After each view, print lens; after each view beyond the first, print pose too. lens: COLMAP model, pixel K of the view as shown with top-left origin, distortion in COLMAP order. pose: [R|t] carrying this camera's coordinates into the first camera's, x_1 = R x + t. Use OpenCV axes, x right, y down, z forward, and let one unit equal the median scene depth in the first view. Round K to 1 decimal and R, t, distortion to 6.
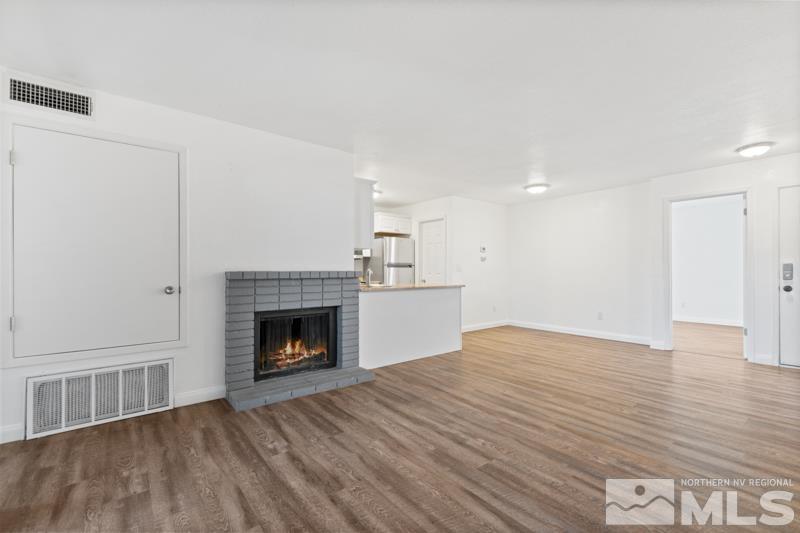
lens RADIAL K [[350.5, 0, 400.0], [0, 350.5, 269.1], [0, 0, 1]] dist [0.011917, -0.000144]
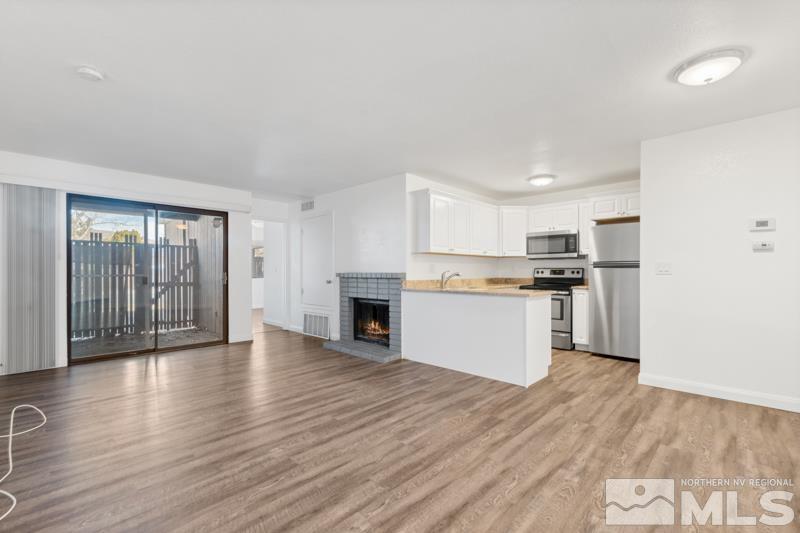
lens RADIAL K [[350.5, 0, 400.0], [0, 350.5, 269.1], [0, 0, 1]] dist [0.011917, -0.000144]
pose [[0.127019, -0.009219, -0.991857, 1.159937], [0.001579, 0.999957, -0.009092, 0.004010], [0.991899, -0.000411, 0.127028, 0.929762]]
